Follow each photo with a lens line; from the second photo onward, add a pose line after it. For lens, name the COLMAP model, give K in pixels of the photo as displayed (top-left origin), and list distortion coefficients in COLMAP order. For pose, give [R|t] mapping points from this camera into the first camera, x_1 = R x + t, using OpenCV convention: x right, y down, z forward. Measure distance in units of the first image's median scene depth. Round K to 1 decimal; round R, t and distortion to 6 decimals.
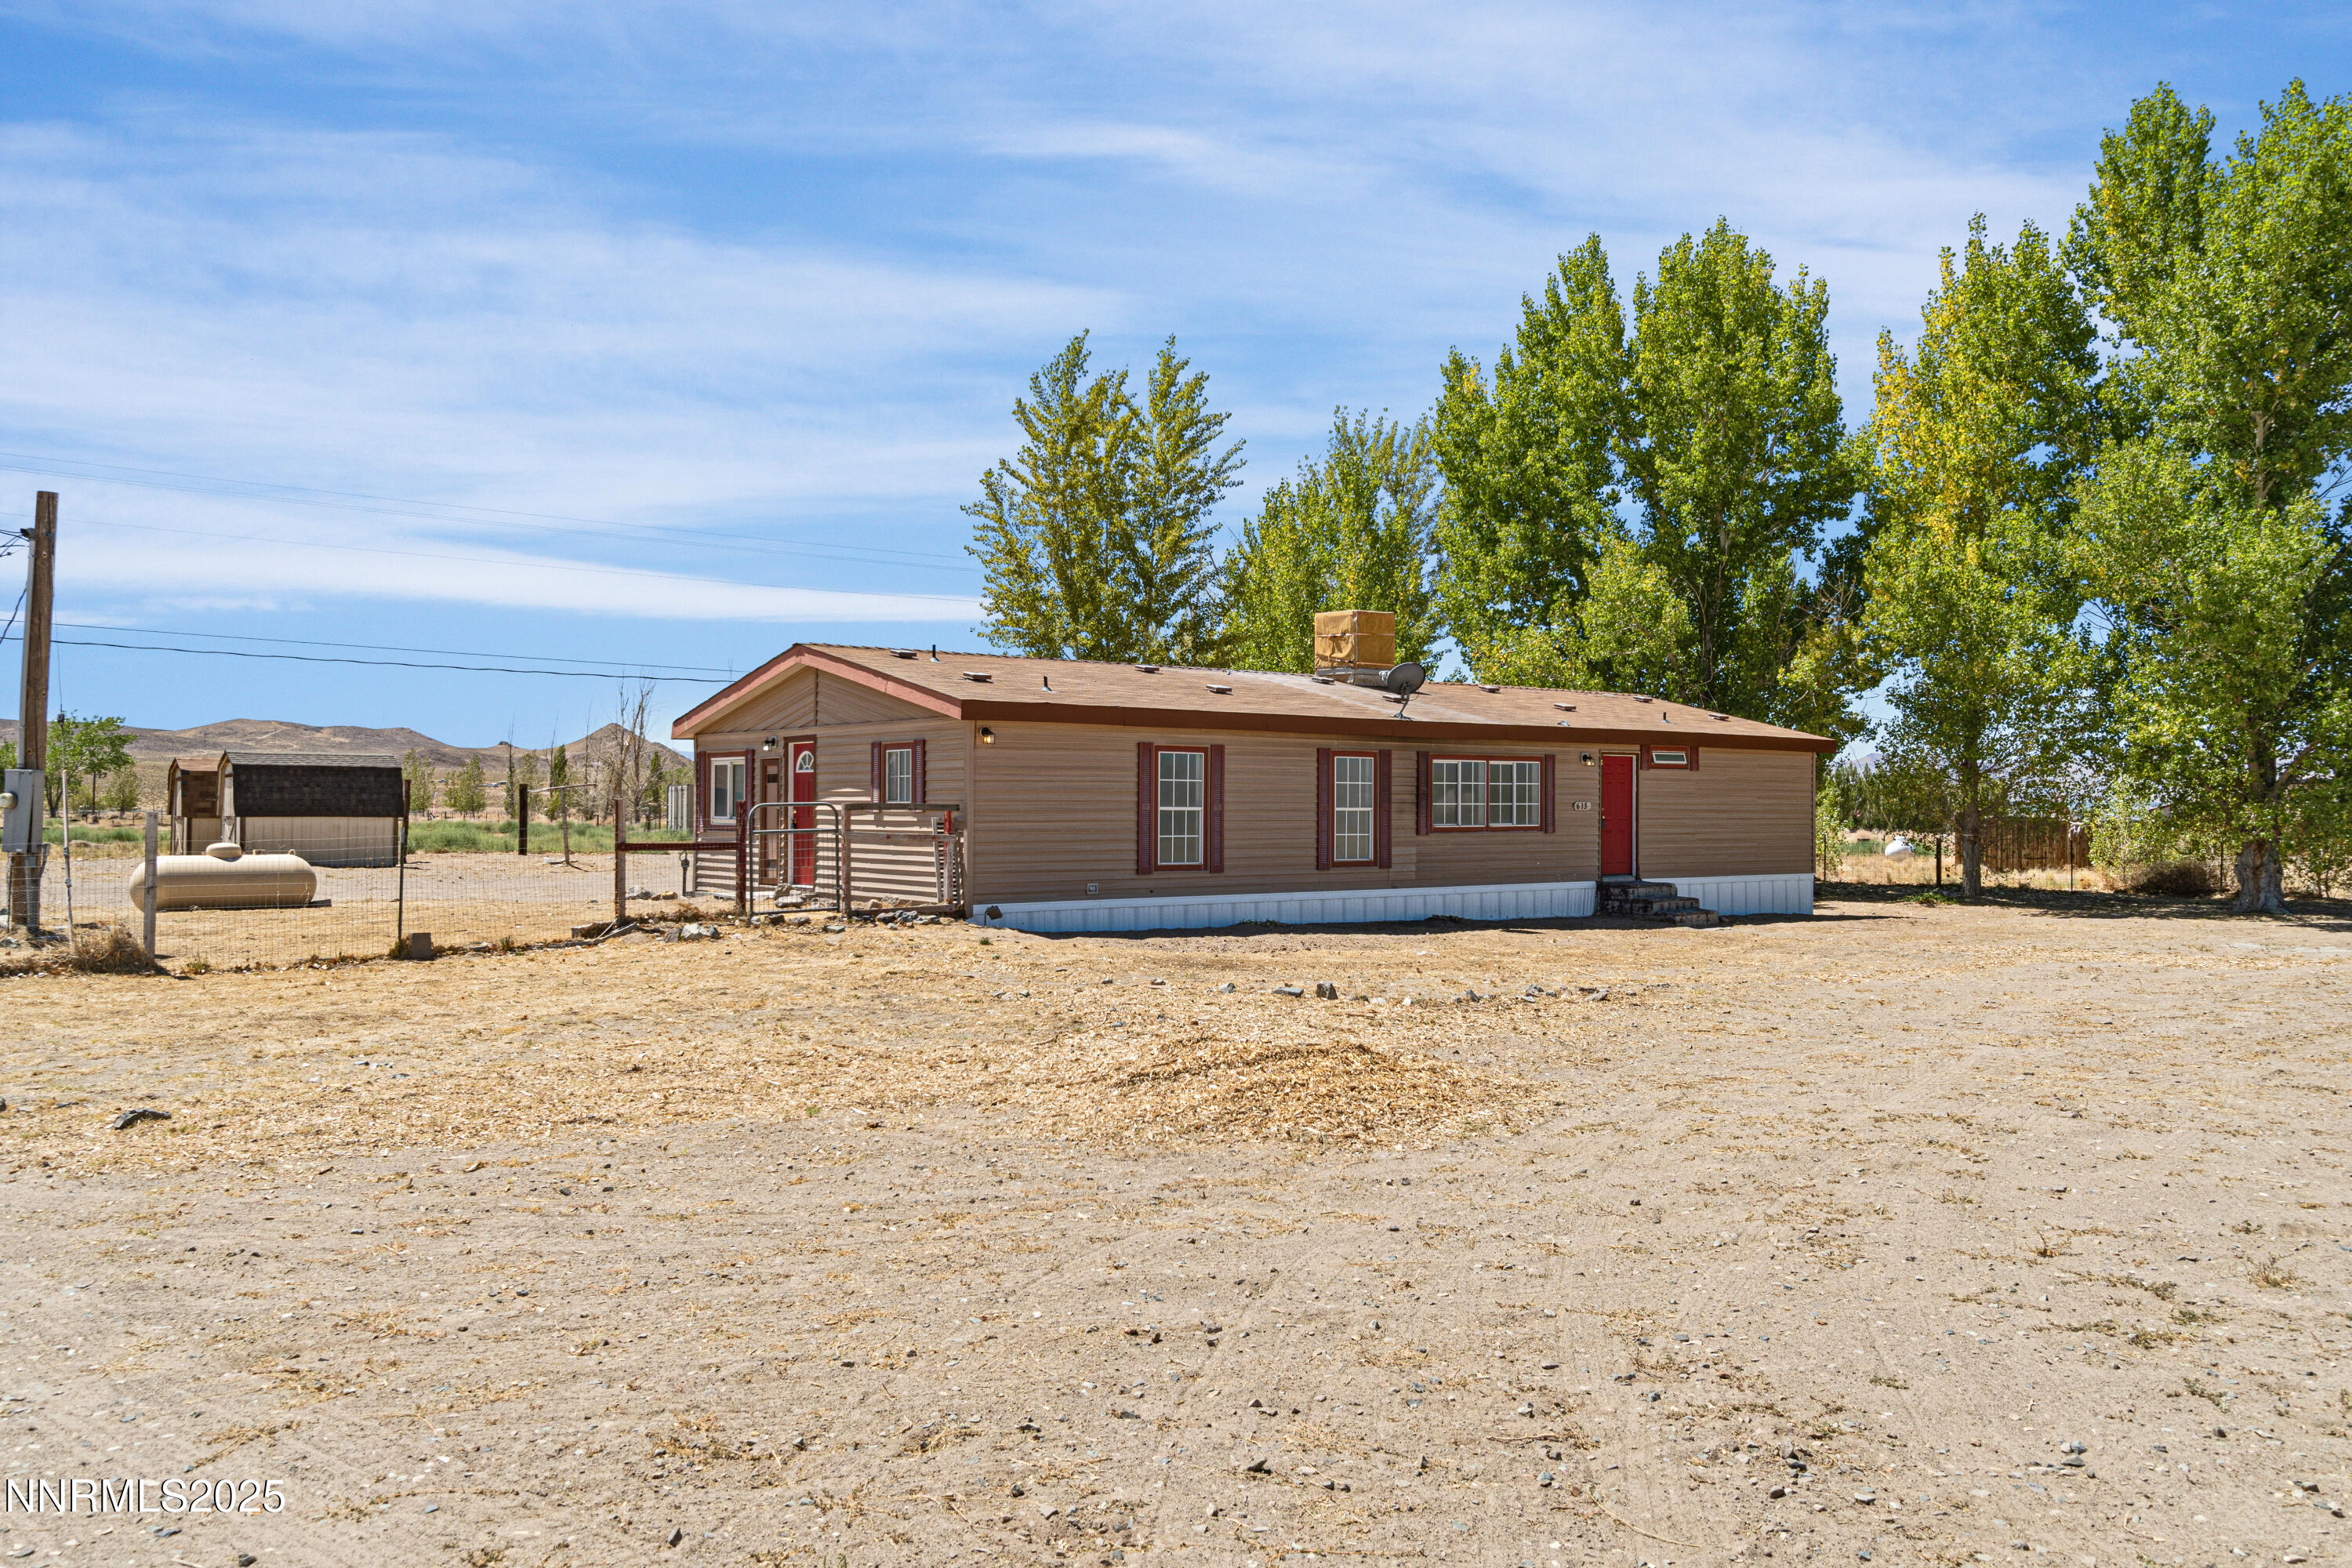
lens RADIAL K [[1800.0, 0, 1172.3], [0, 1800.0, 779.2], [0, 0, 1]] dist [0.032020, 0.003834]
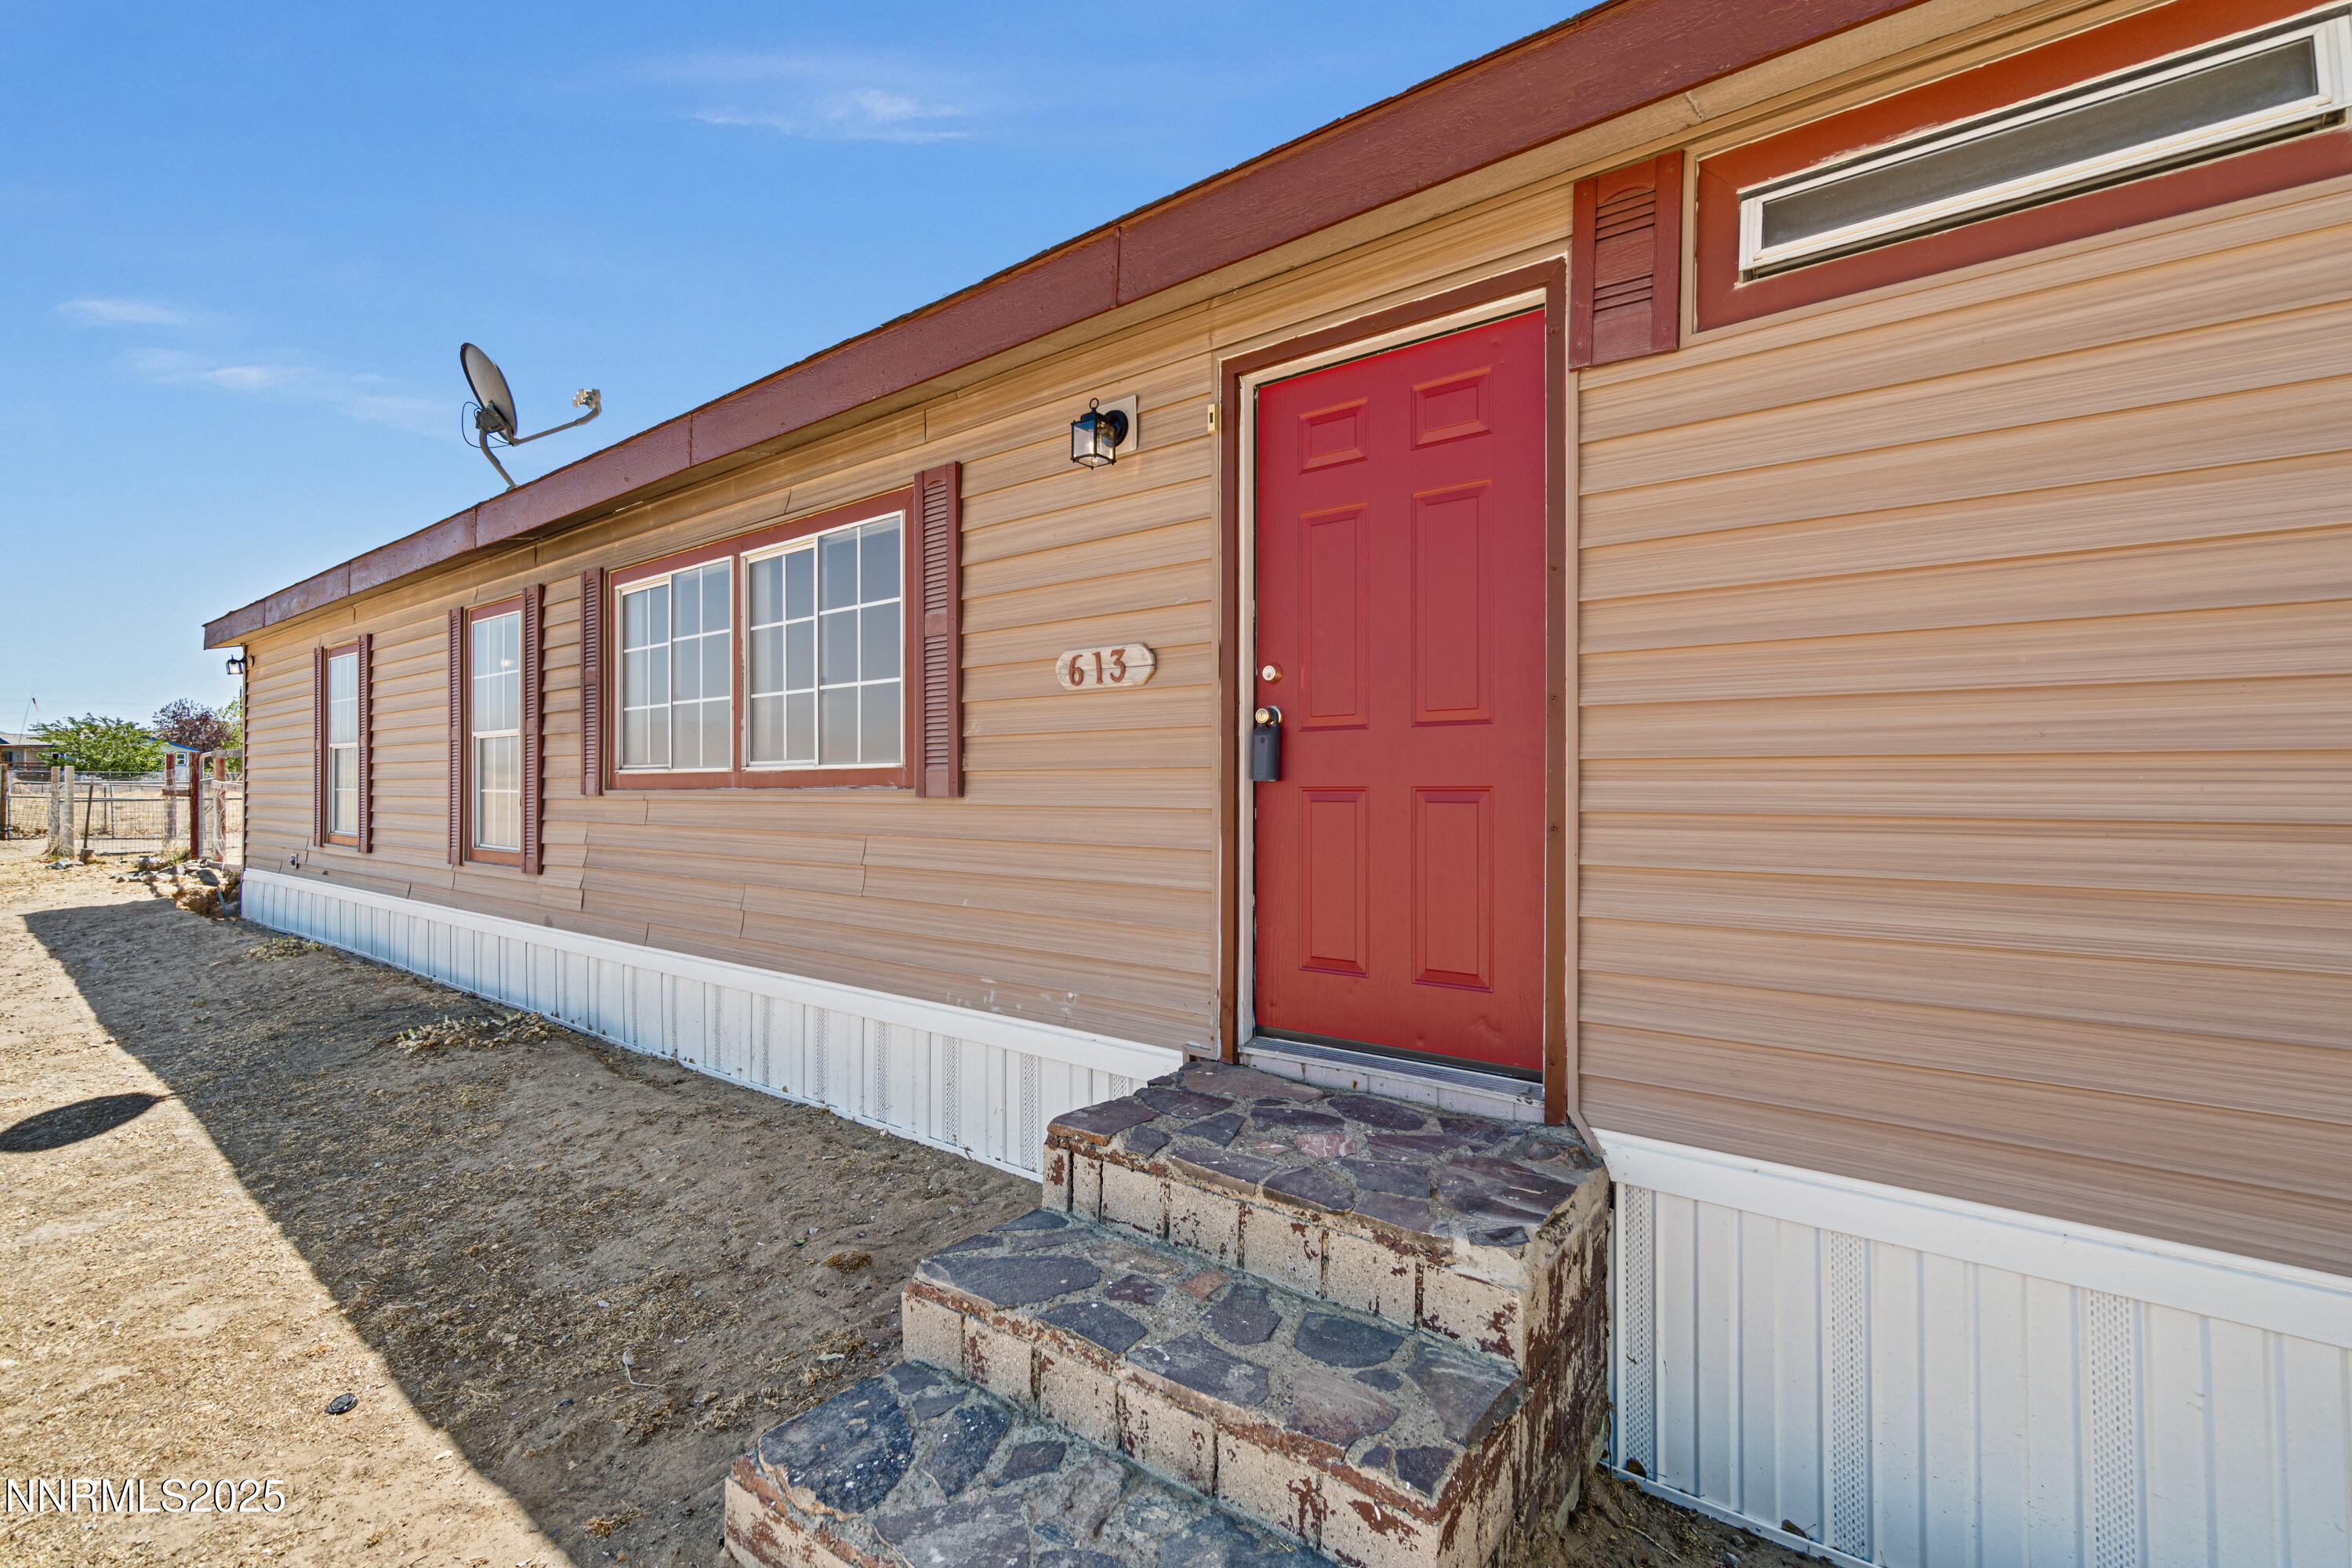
lens RADIAL K [[1016.6, 0, 1165.8], [0, 1016.6, 785.9], [0, 0, 1]] dist [0.003268, 0.001434]
pose [[0.238183, 0.003945, -0.971212, 0.361474], [0.018390, 0.999794, 0.008571, 0.028962], [0.971046, -0.019902, 0.238062, 1.034569]]
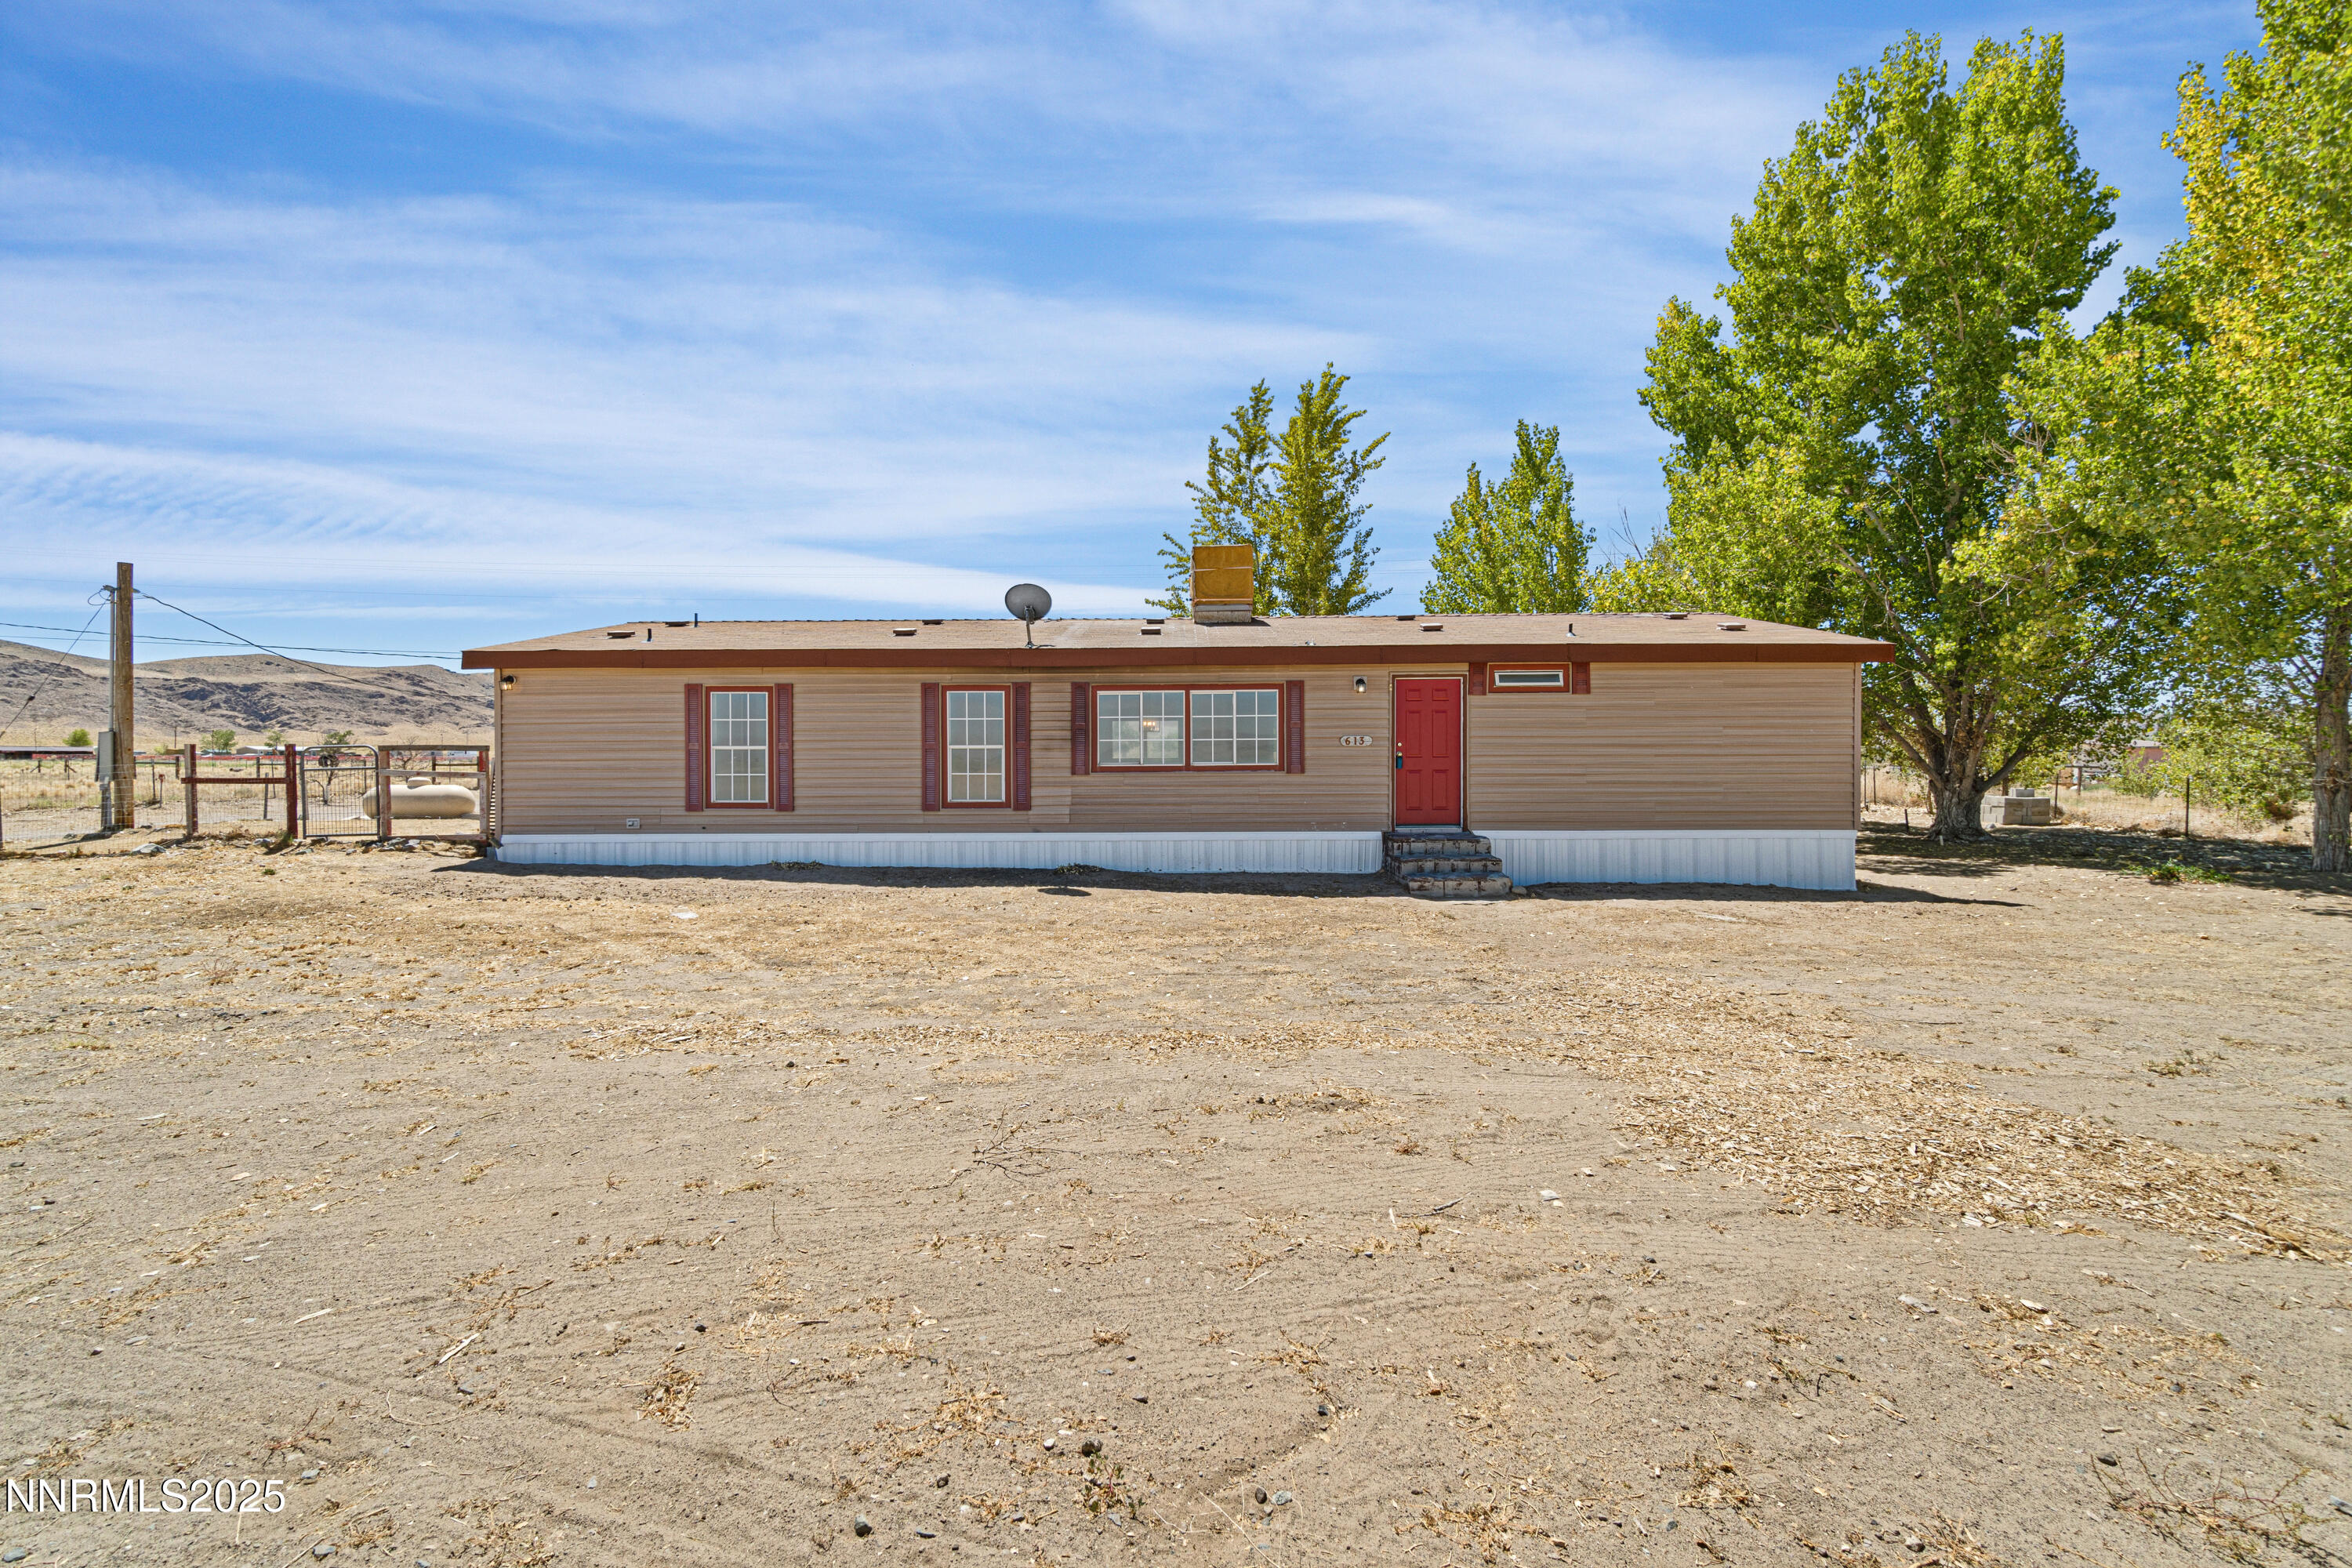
lens RADIAL K [[1016.6, 0, 1167.2], [0, 1016.6, 767.5], [0, 0, 1]] dist [0.003268, 0.001434]
pose [[0.773052, -0.003068, -0.634335, 0.484115], [0.015851, 0.999769, 0.014482, 0.020069], [0.634144, -0.021250, 0.772923, 0.613545]]
